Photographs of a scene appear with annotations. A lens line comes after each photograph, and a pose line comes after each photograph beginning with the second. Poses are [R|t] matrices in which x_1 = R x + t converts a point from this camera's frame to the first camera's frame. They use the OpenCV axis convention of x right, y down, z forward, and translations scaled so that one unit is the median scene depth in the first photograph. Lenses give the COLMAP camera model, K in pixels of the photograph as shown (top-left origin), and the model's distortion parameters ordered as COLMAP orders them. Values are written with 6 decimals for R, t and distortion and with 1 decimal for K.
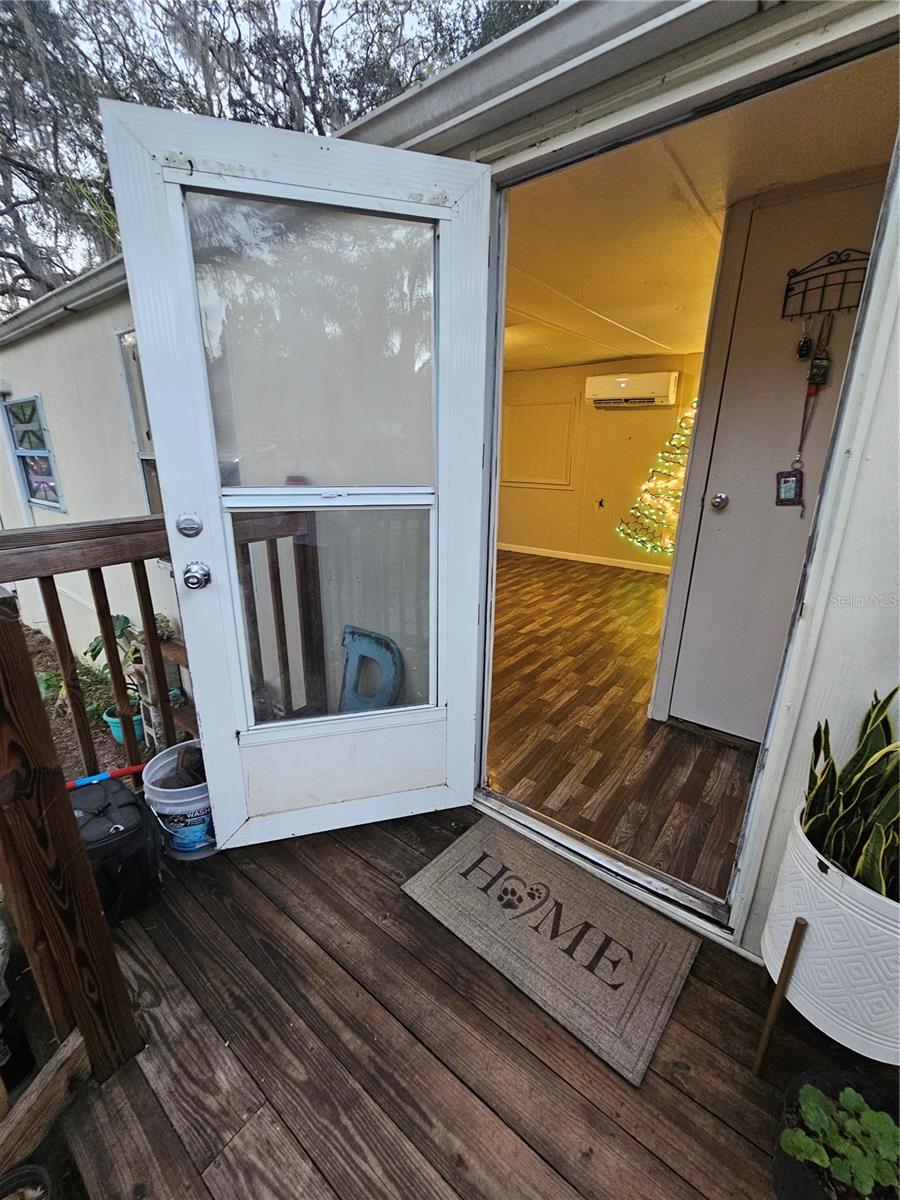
lens RADIAL K [[489.9, 0, 457.5], [0, 489.9, 602.3], [0, 0, 1]] dist [-0.001058, 0.000440]
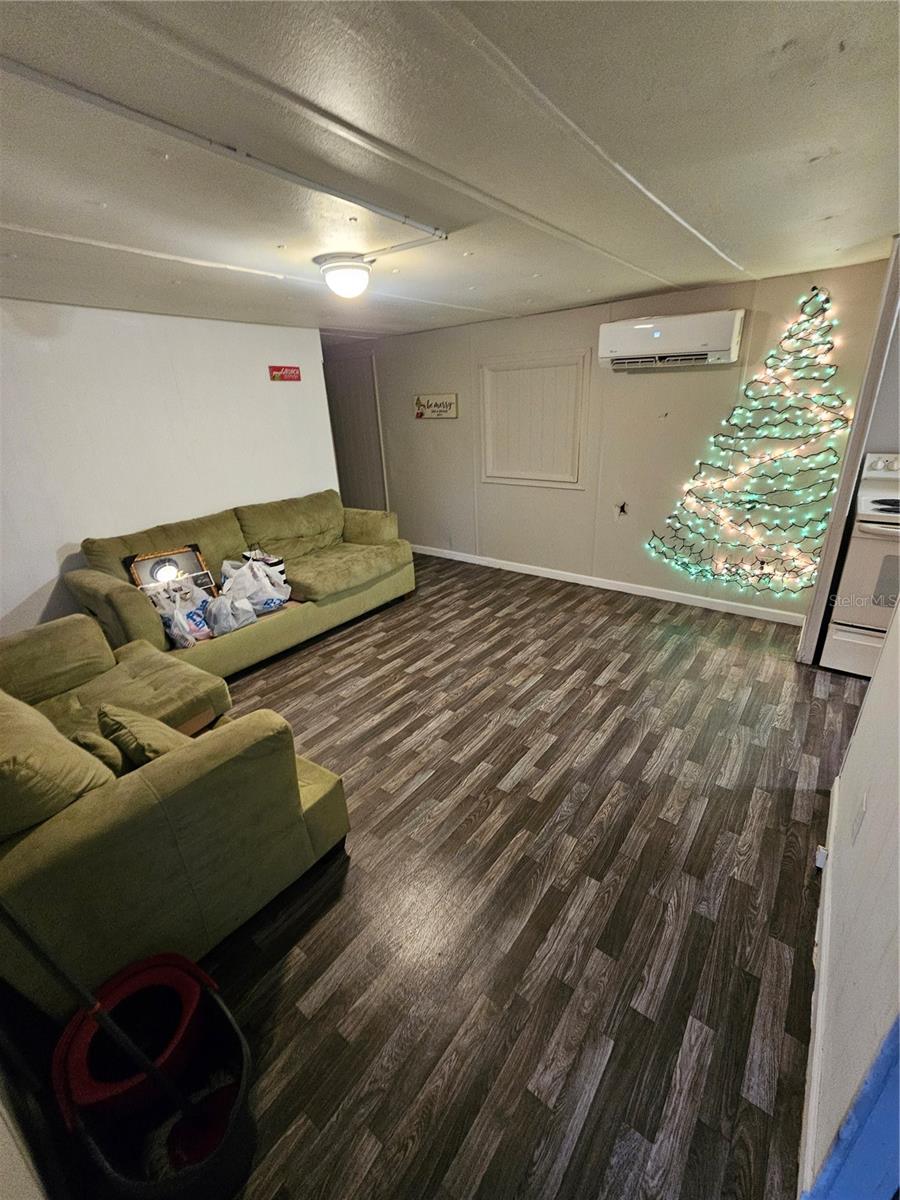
lens RADIAL K [[490.1, 0, 466.0], [0, 490.1, 600.3], [0, 0, 1]] dist [-0.000803, 0.000006]
pose [[0.999173, -0.040617, -0.001979, 0.069905], [0.040653, 0.996501, 0.073033, -0.145810], [-0.000994, -0.073053, 0.997328, 0.317812]]
